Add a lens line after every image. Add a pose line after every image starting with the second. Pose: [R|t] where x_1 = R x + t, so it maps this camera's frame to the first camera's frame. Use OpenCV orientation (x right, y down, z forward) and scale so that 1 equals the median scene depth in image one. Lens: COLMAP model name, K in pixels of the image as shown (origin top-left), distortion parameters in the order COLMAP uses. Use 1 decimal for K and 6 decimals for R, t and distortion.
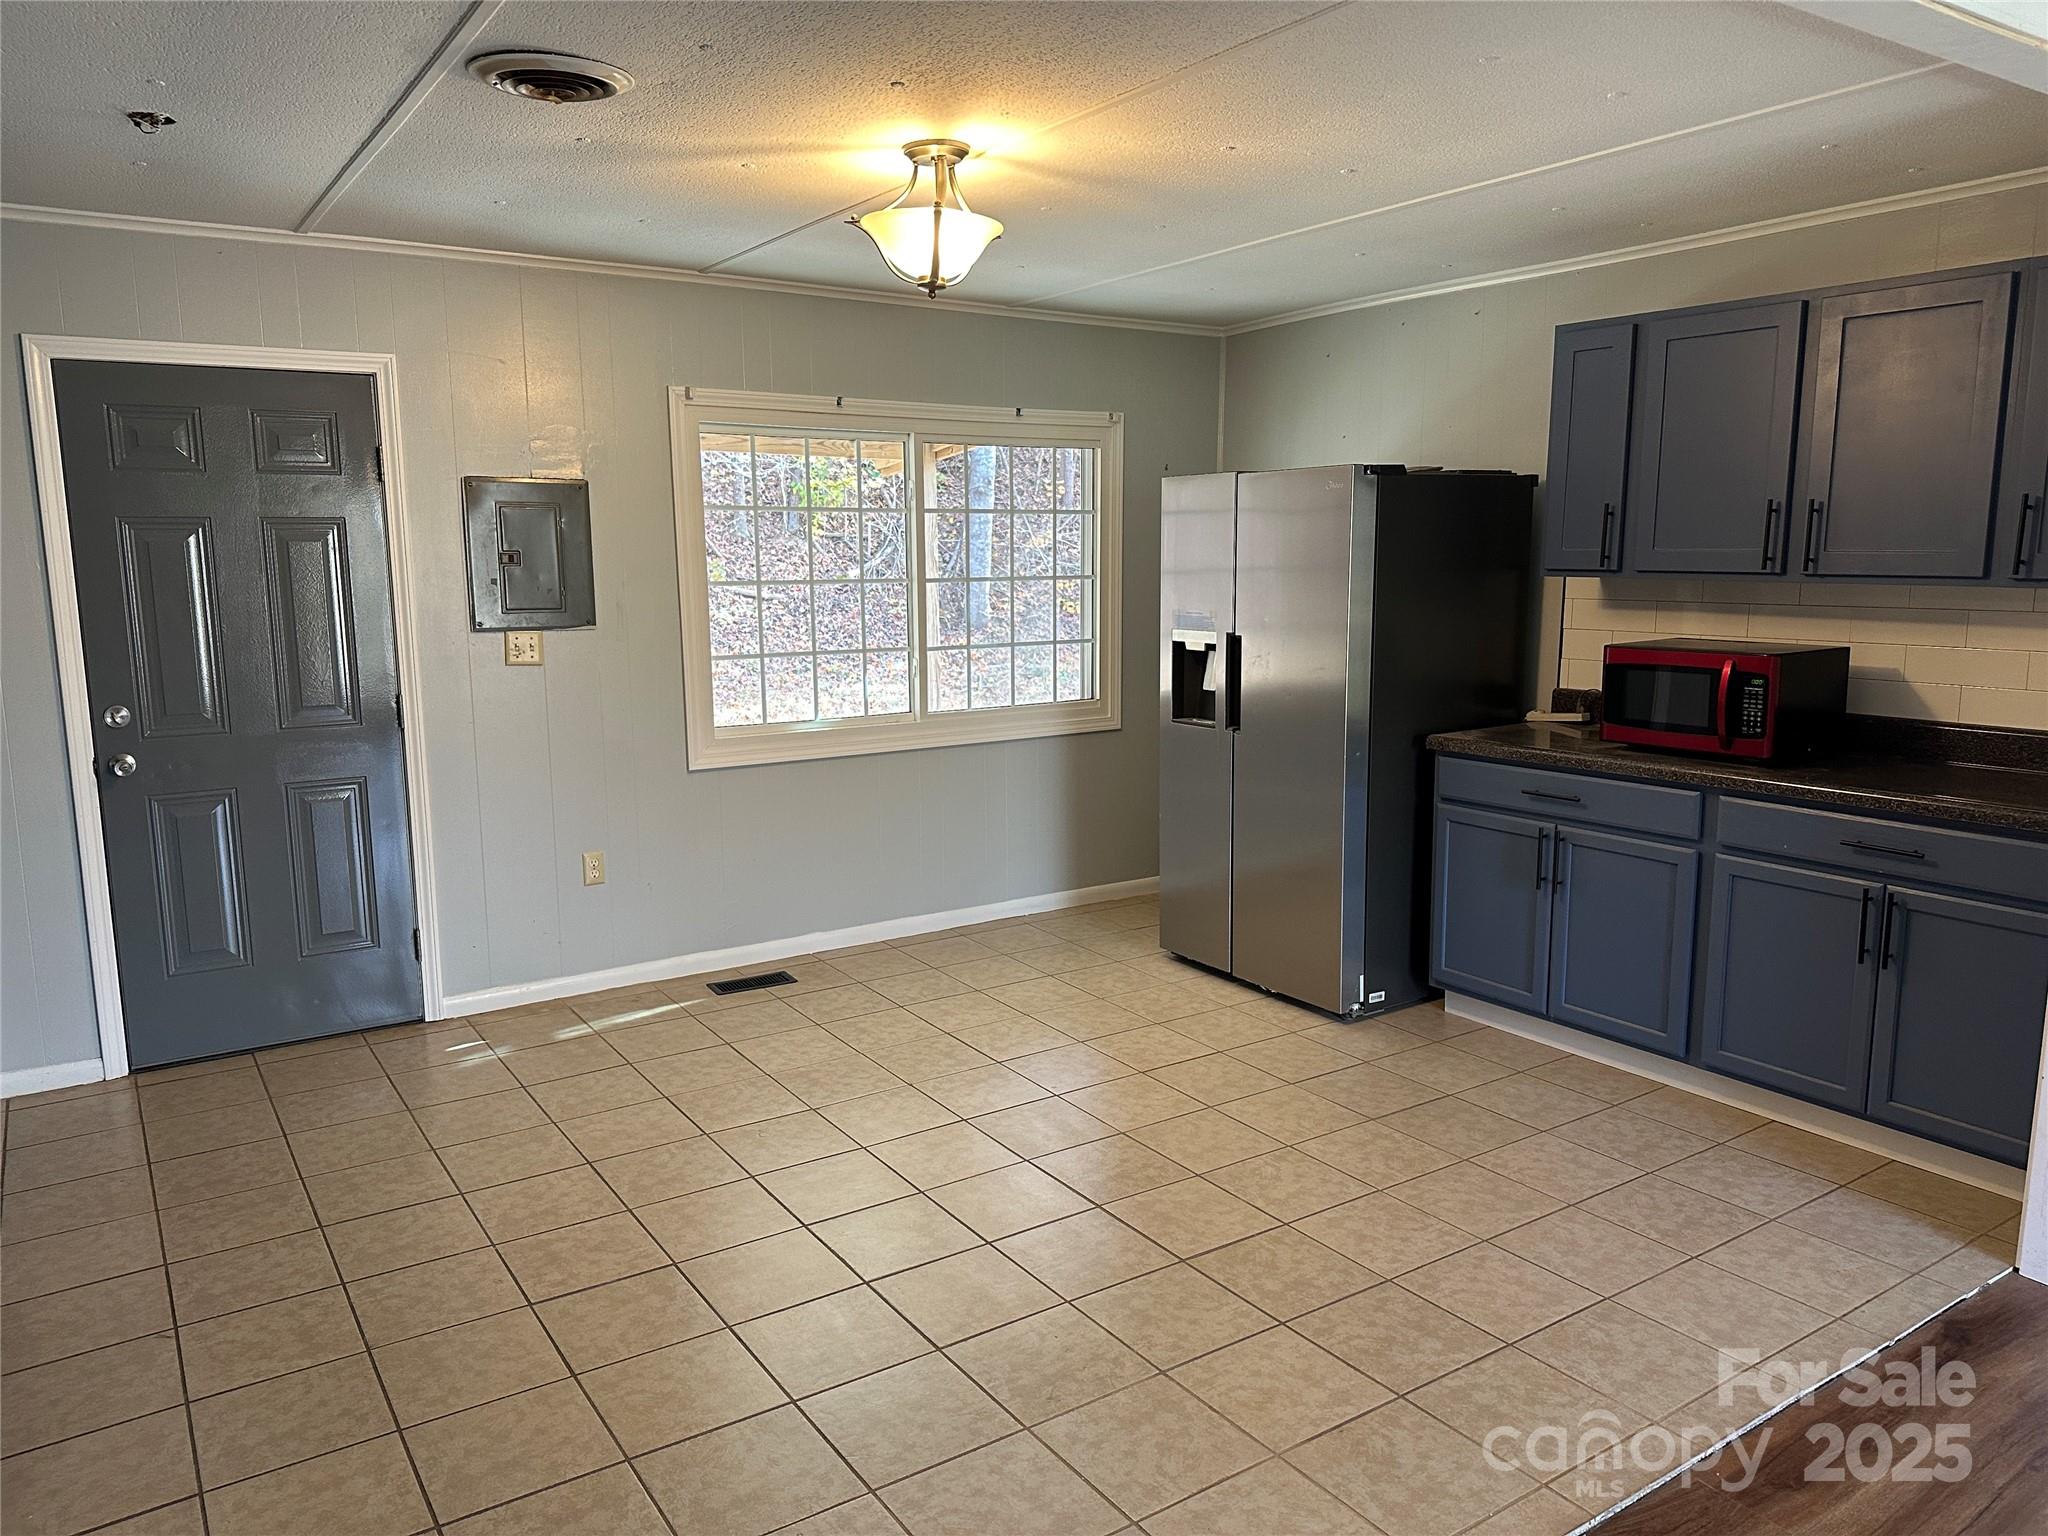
lens RADIAL K [[1425.9, 0, 1028.0], [0, 1425.9, 769.6], [0, 0, 1]] dist [0.122049, -0.177200]
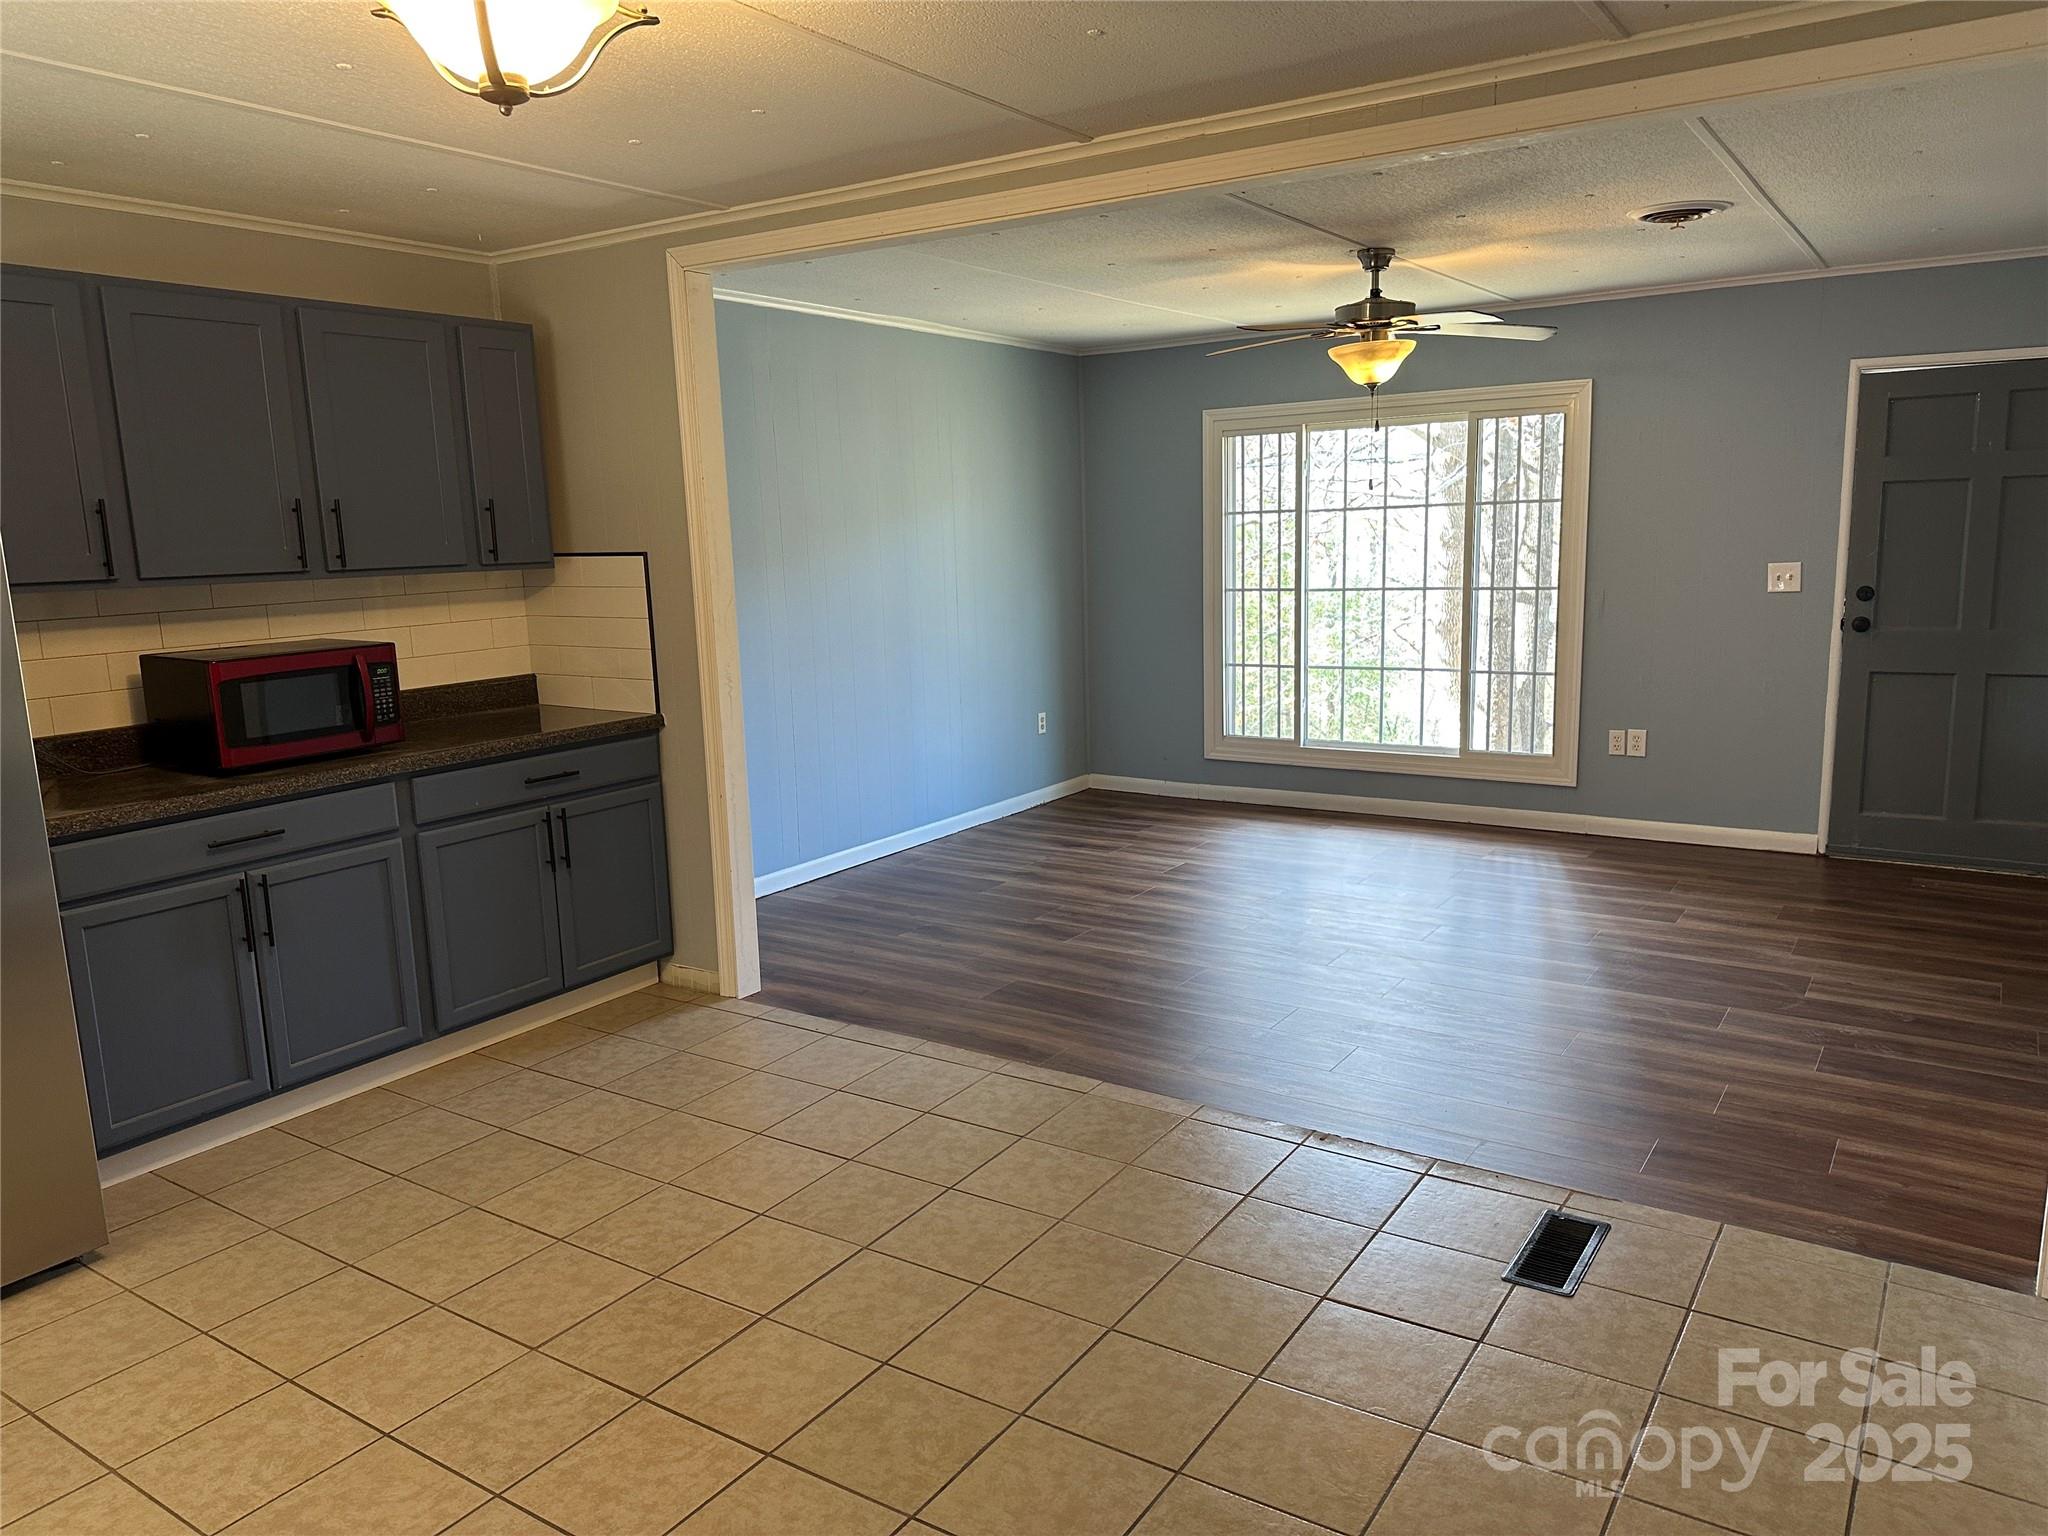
lens RADIAL K [[1425.9, 0, 1028.0], [0, 1425.9, 769.6], [0, 0, 1]] dist [0.122049, -0.177200]
pose [[-0.384329, -0.142875, 0.912074, -0.550783], [0.175435, 0.958647, 0.224096, -0.122956], [-0.906374, 0.246136, -0.343370, 0.805583]]
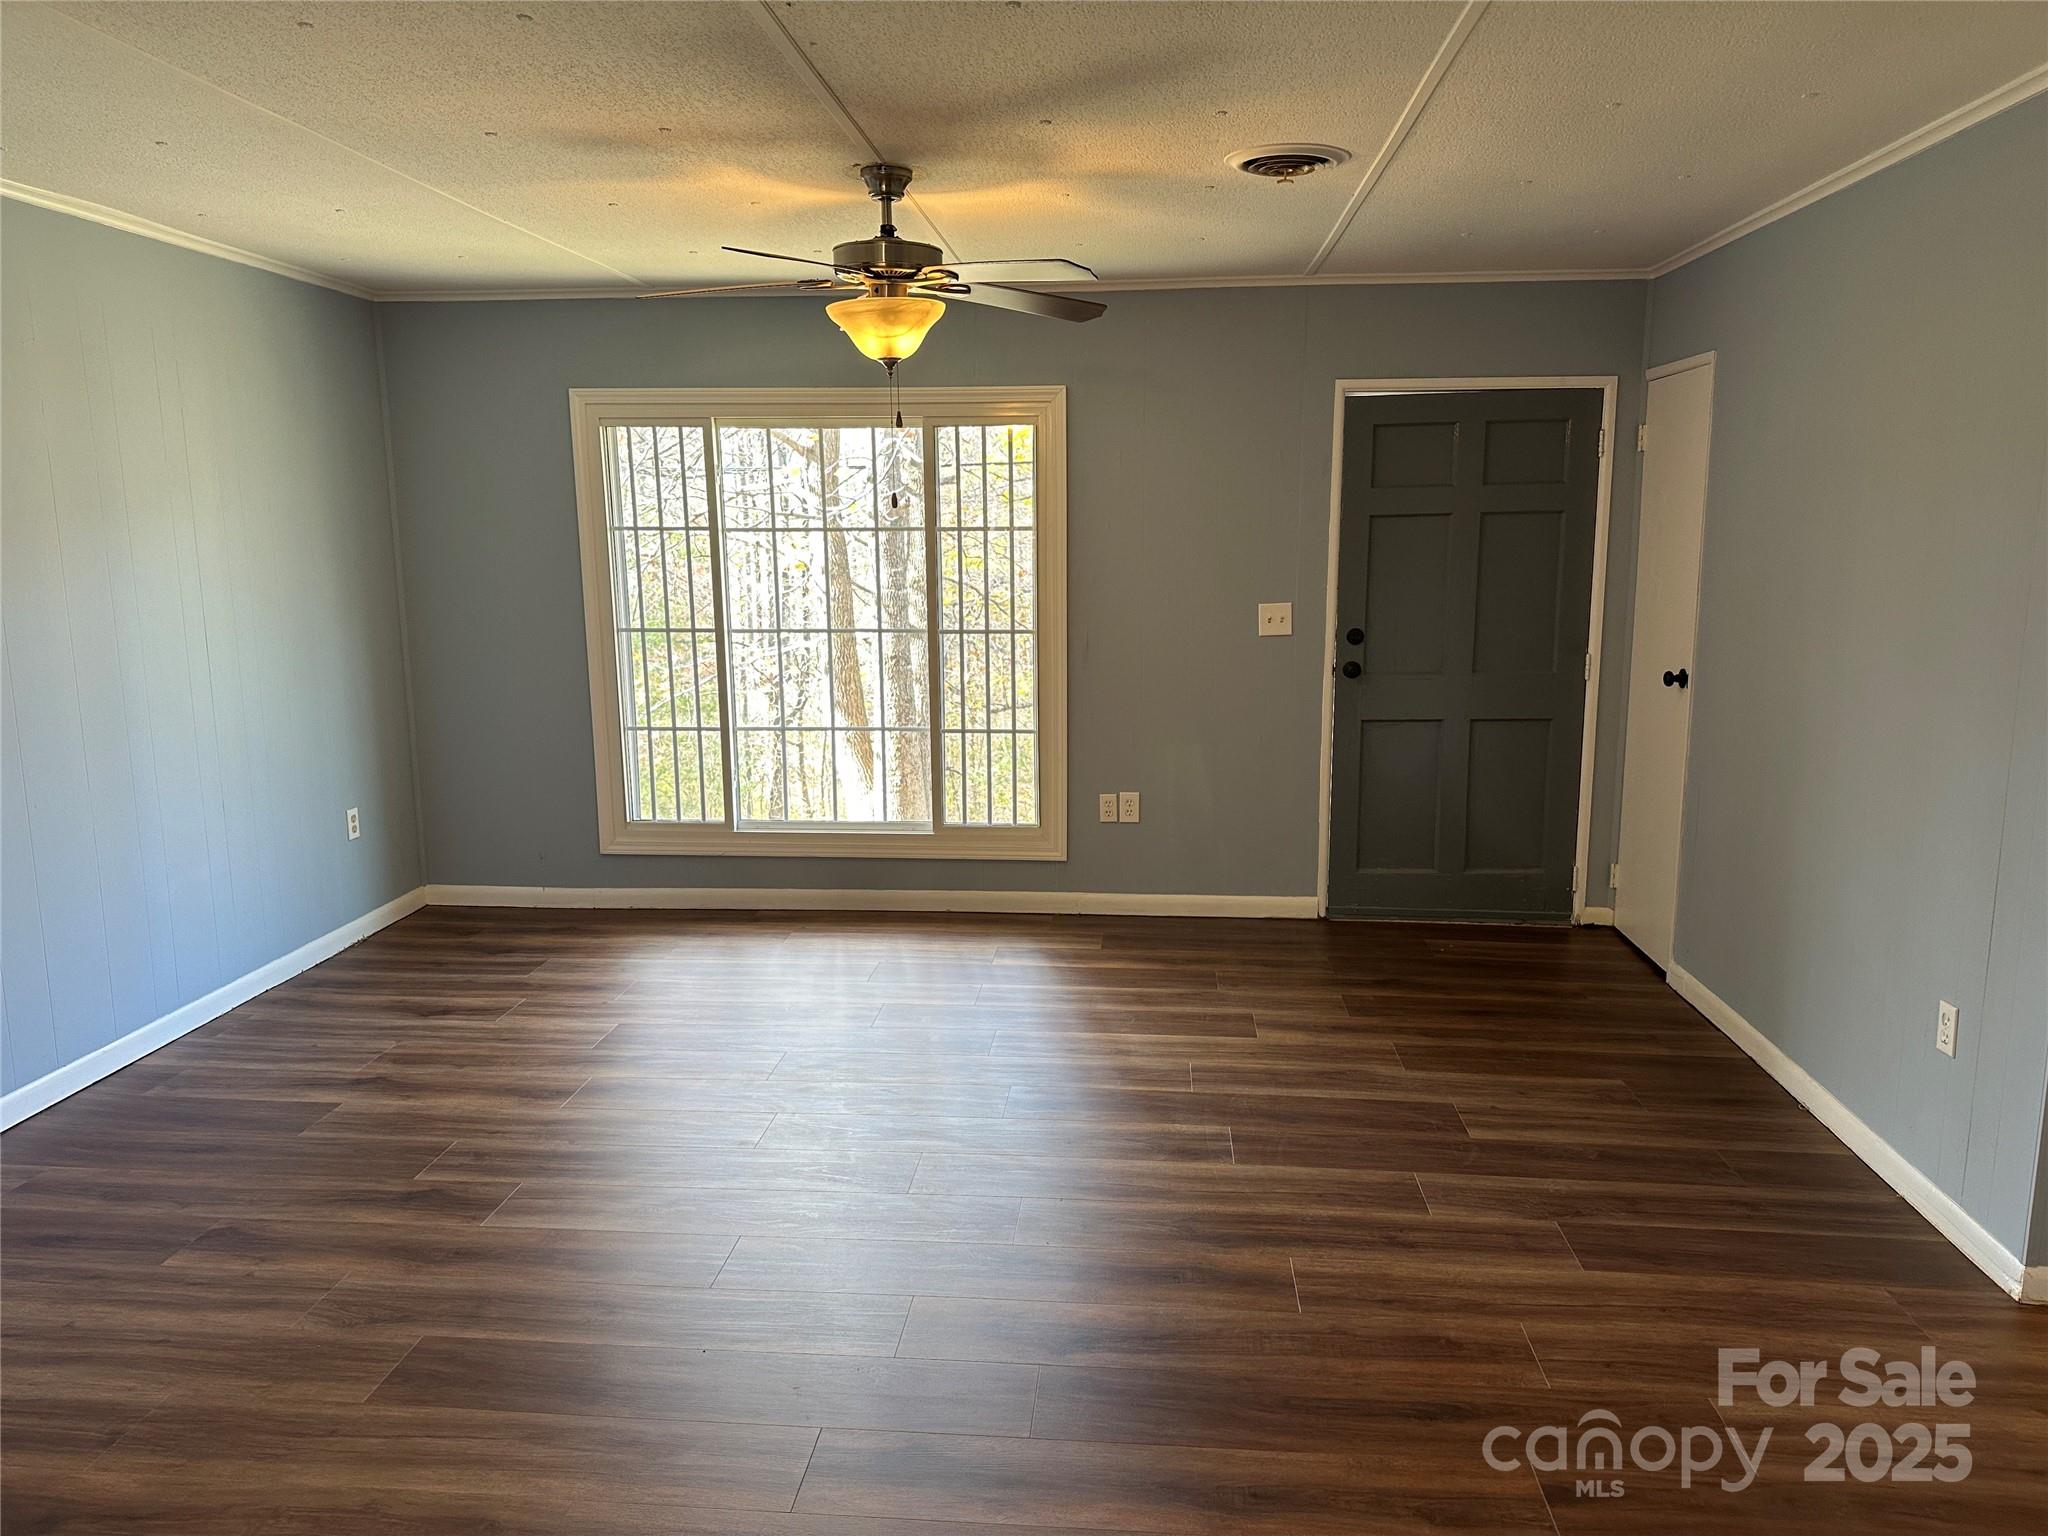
lens RADIAL K [[1425.9, 0, 1028.0], [0, 1425.9, 769.6], [0, 0, 1]] dist [0.122049, -0.177200]
pose [[-0.781210, -0.097127, 0.616667, -0.156862], [0.107399, 0.952184, 0.286028, -0.115169], [-0.614961, 0.289677, -0.733424, 0.711946]]
